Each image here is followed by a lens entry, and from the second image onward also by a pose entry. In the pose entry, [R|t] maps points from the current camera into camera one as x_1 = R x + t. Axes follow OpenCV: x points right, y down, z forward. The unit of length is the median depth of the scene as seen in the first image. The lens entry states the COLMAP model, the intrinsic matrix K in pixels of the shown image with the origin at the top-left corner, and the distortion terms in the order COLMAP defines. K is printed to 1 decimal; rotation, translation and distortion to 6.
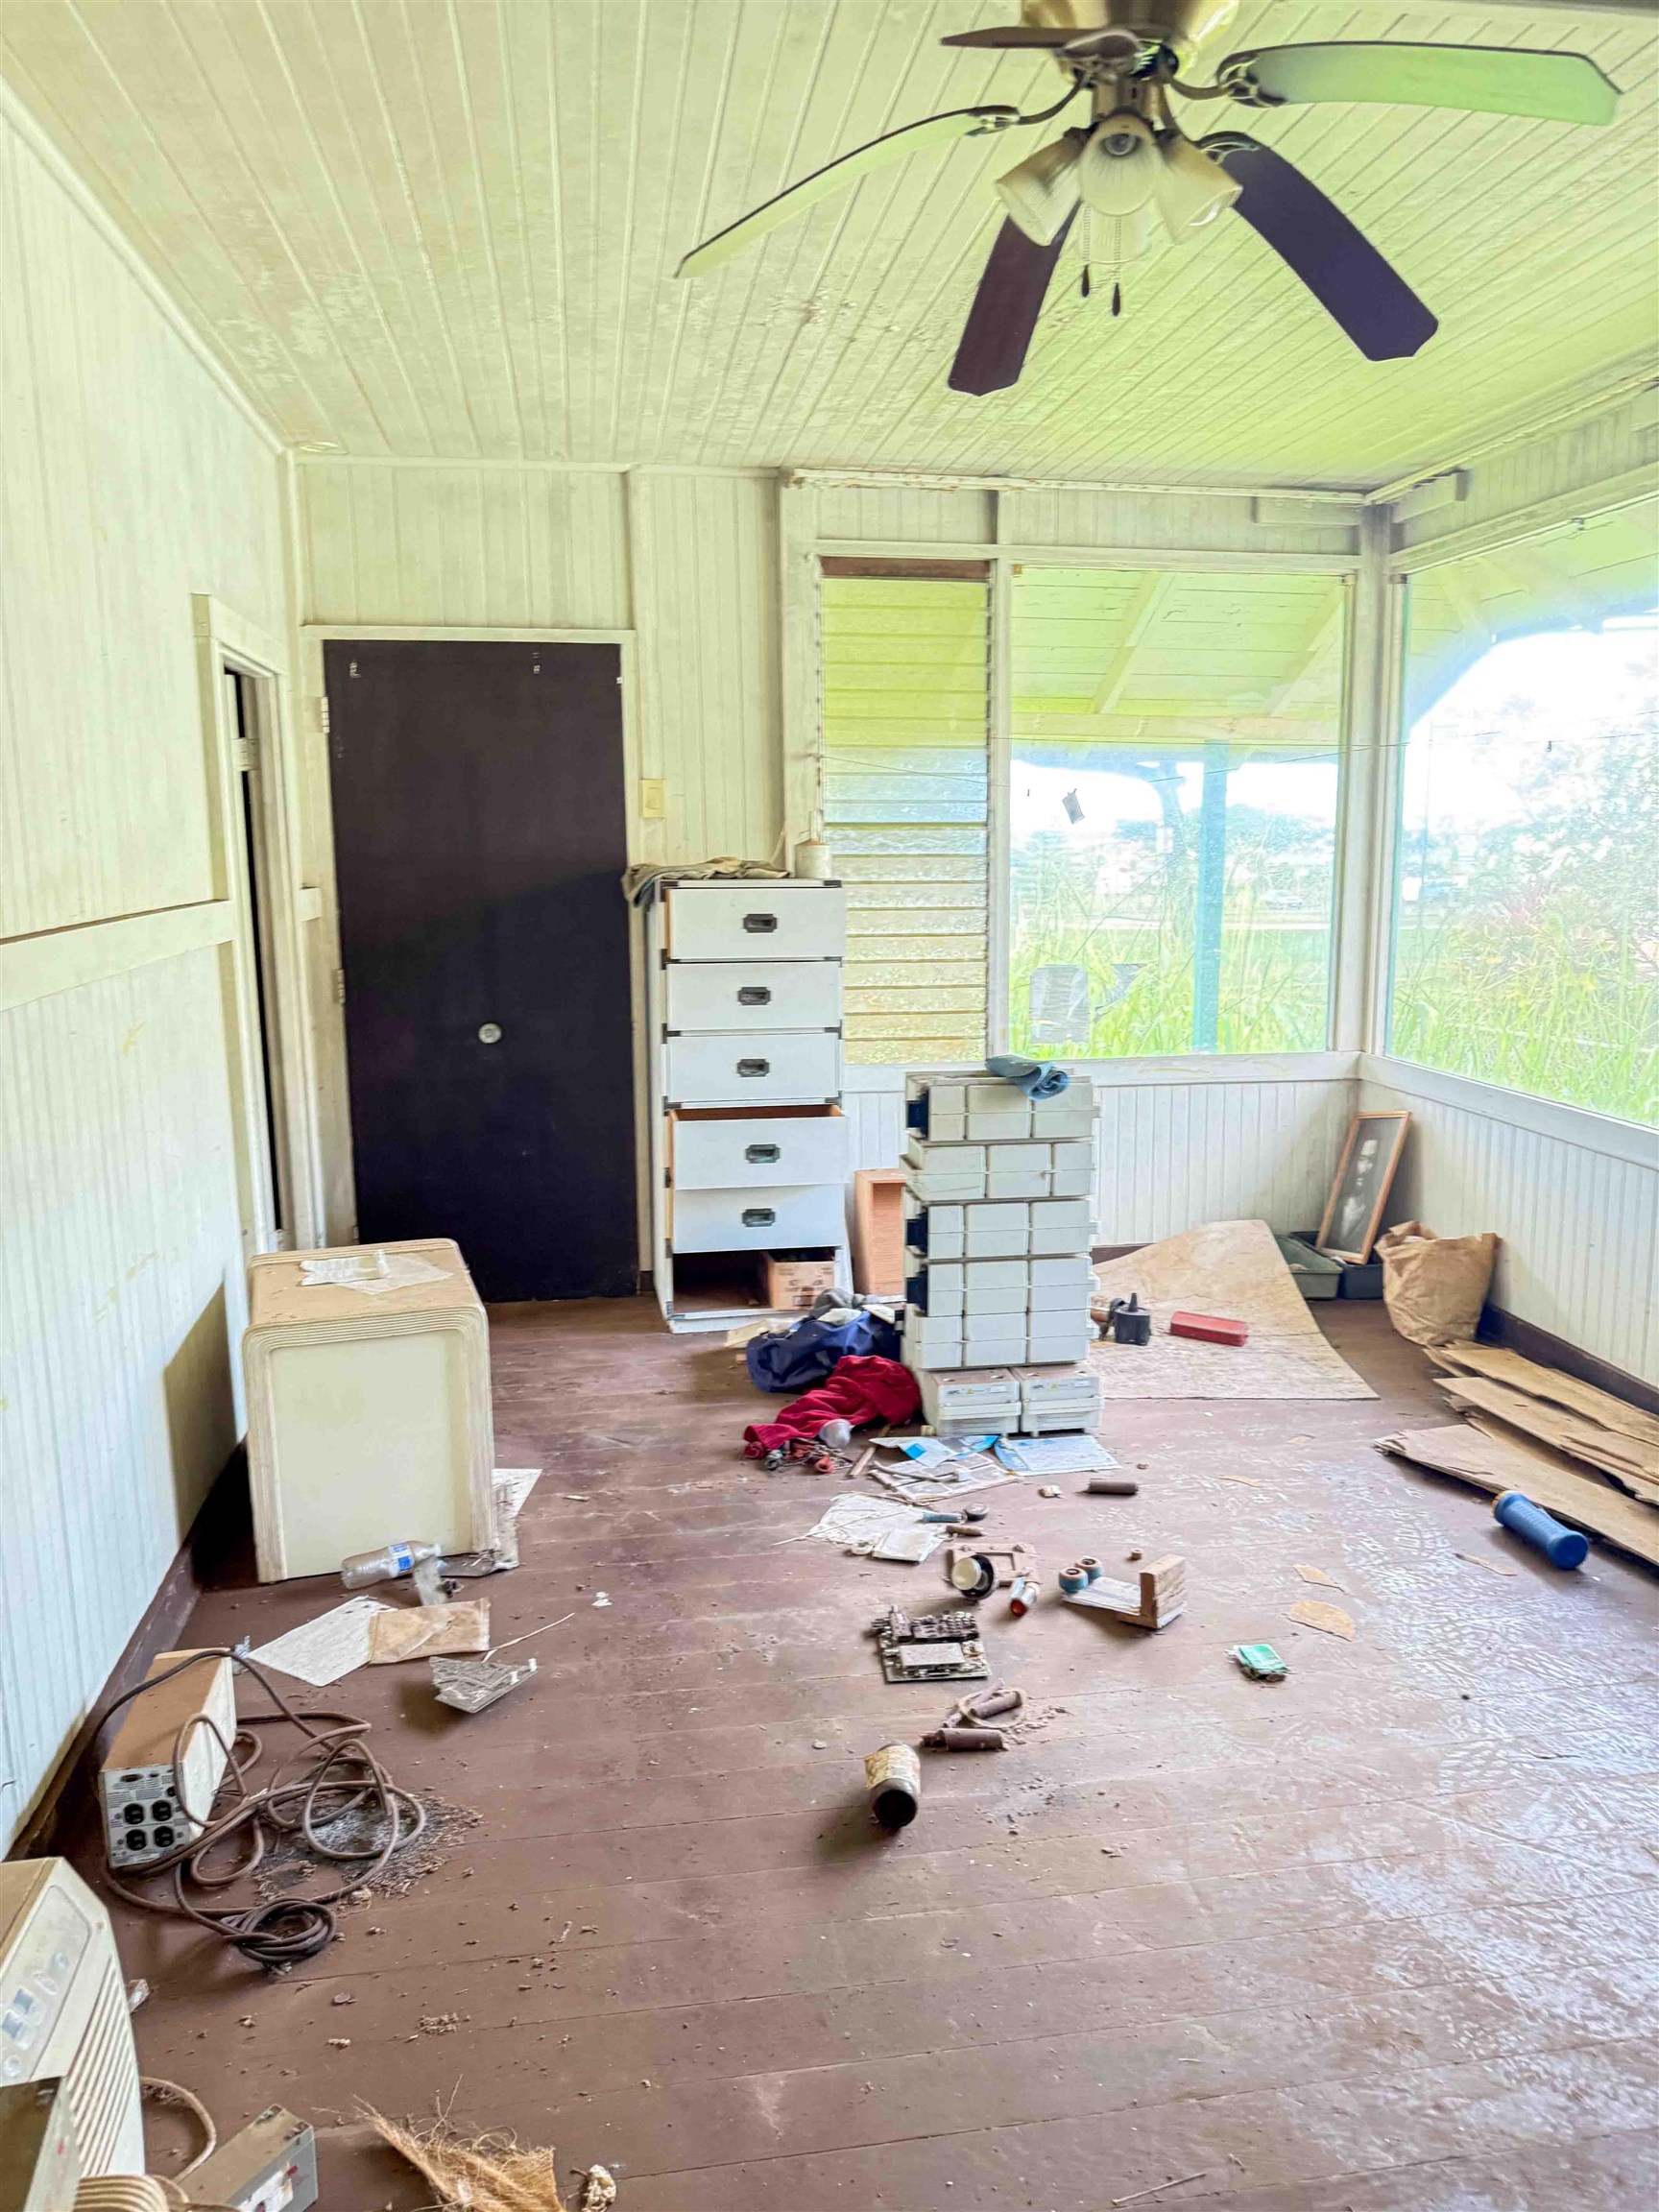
lens RADIAL K [[1560.3, 0, 831.3], [0, 1560.3, 1126.9], [0, 0, 1]] dist [0.040083, -0.088241]
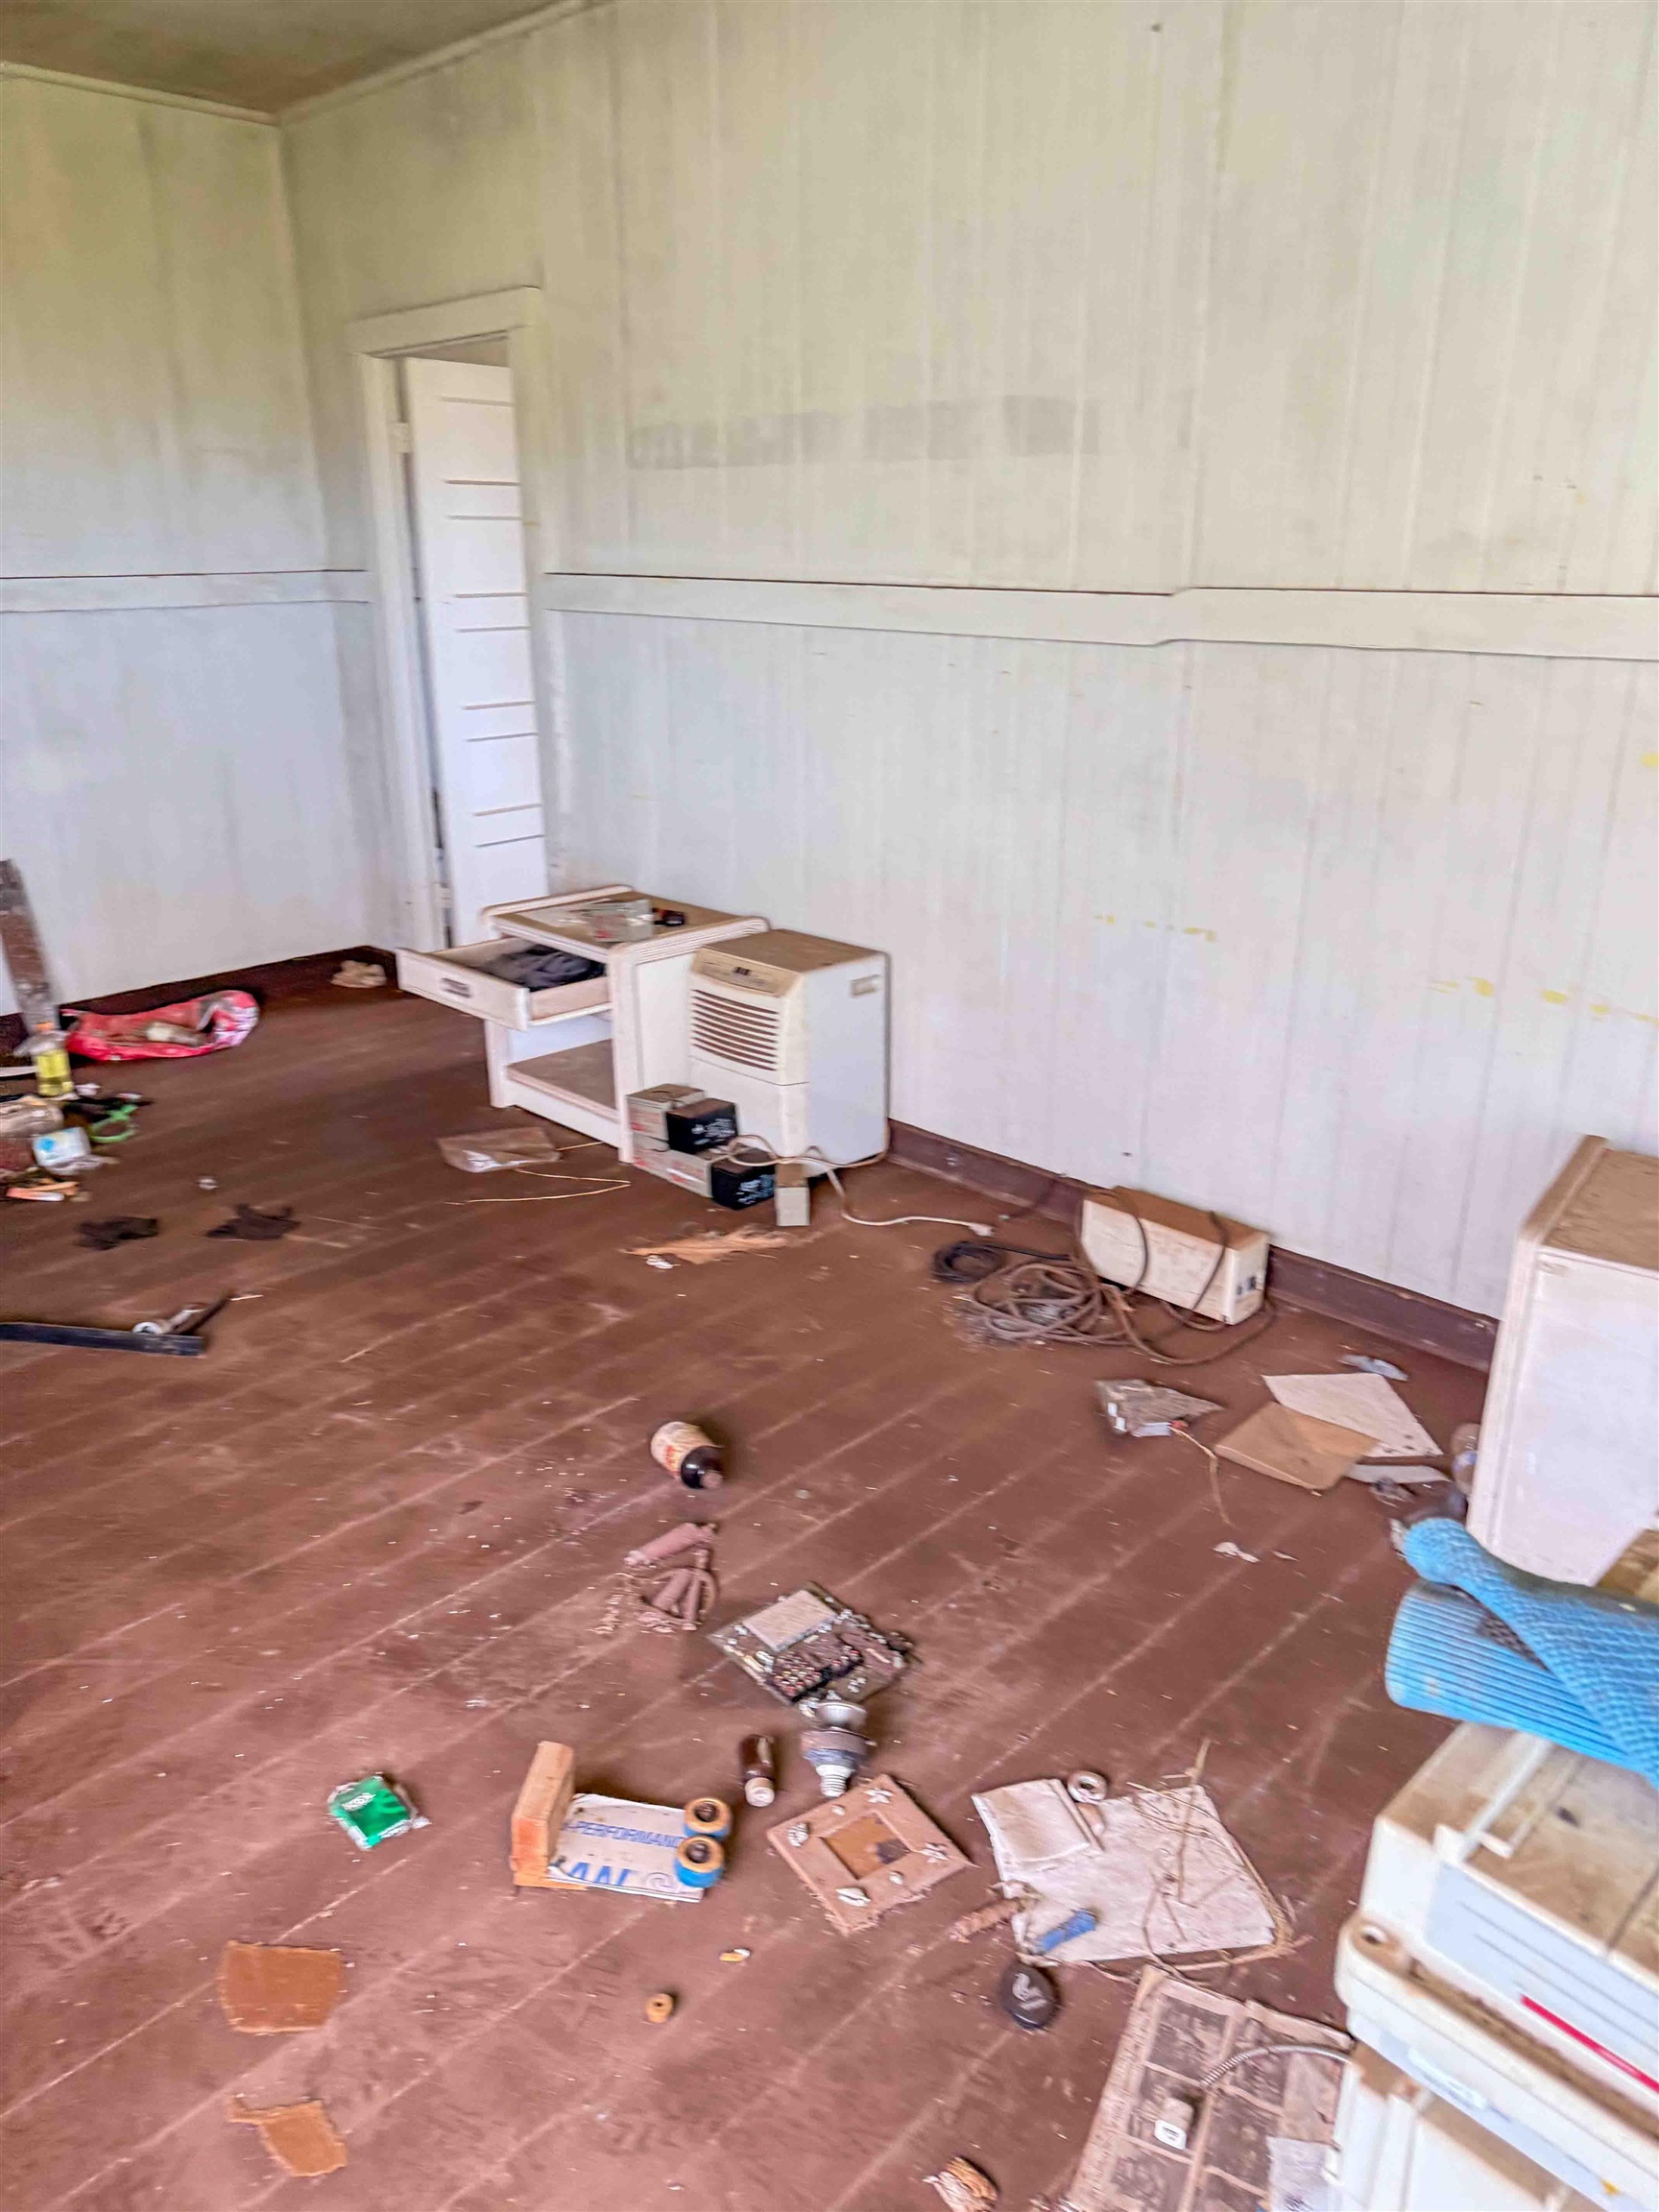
lens RADIAL K [[1588.3, 0, 829.5], [0, 1588.3, 1106.0], [0, 0, 1]] dist [0.011797, 0.006353]
pose [[-0.811677, 0.209939, -0.545075, 0.310317], [-0.094048, 0.874029, 0.476685, -0.188560], [0.576485, 0.438178, -0.689685, 1.070835]]
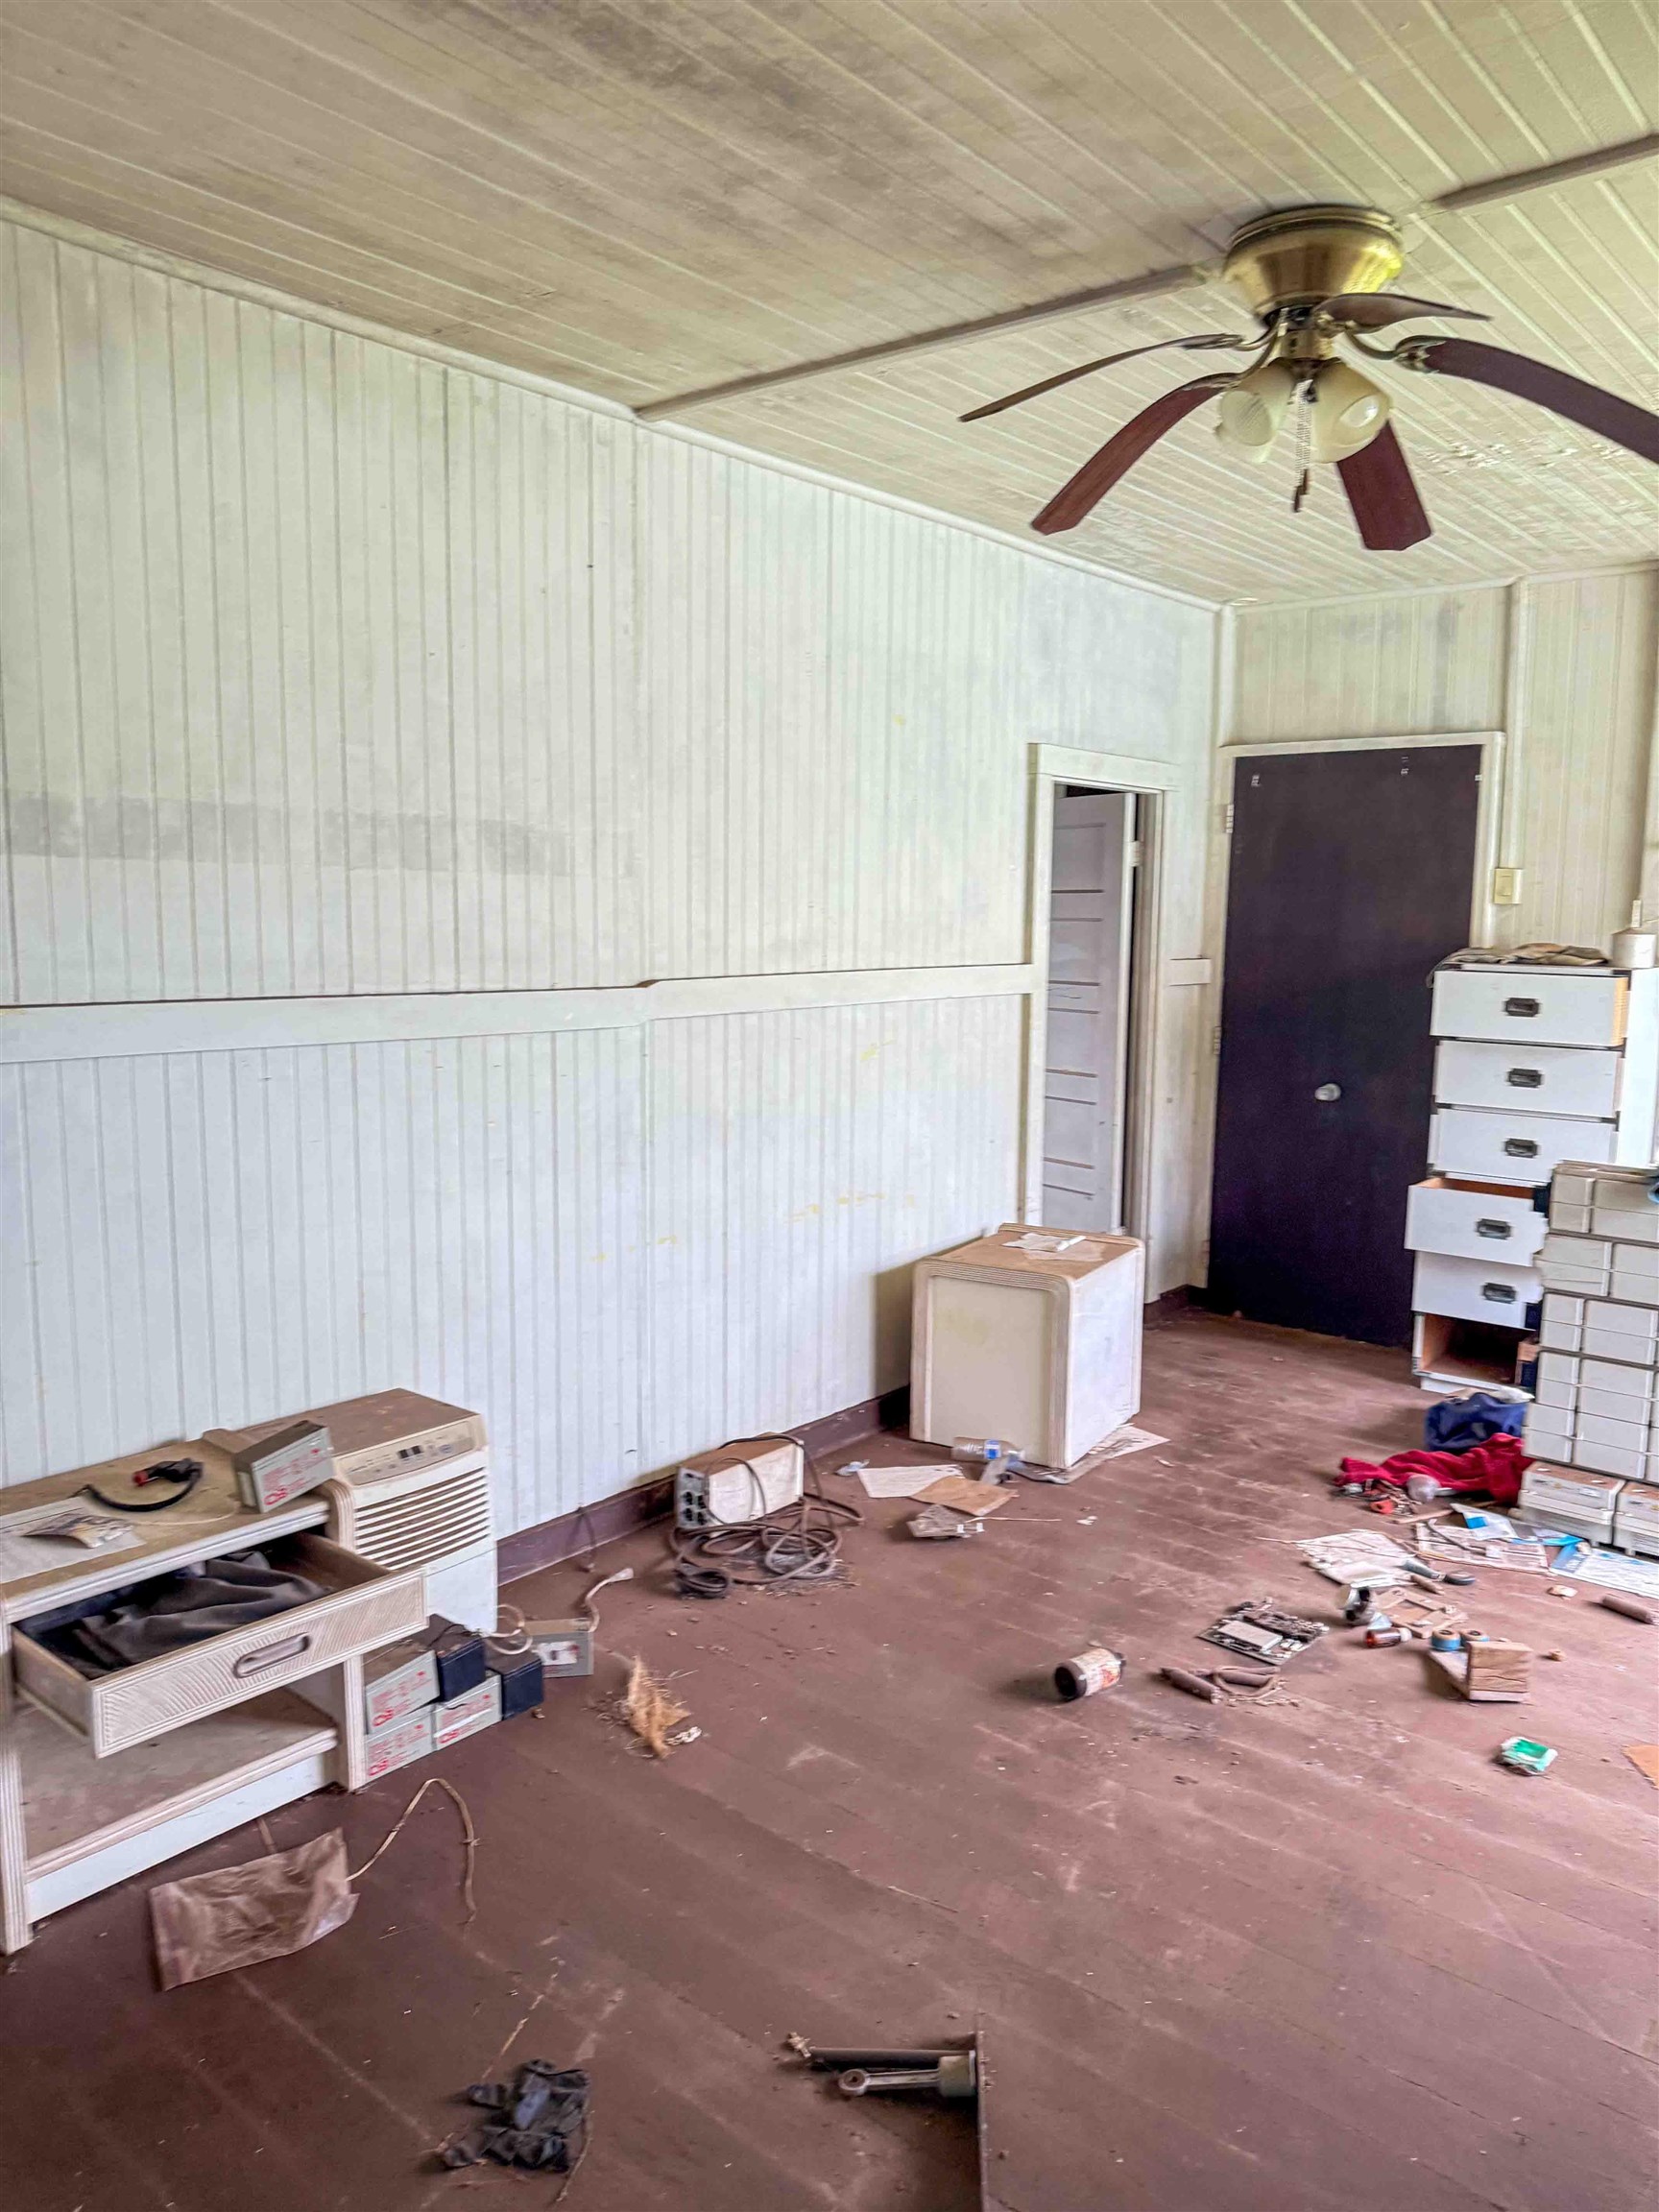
lens RADIAL K [[1560.3, 0, 831.3], [0, 1560.3, 1126.9], [0, 0, 1]] dist [0.040083, -0.088241]
pose [[0.656291, 0.118298, -0.745176, 0.501872], [-0.153205, 0.987952, 0.021909, -0.006169], [0.738790, 0.099786, 0.666508, -0.021536]]
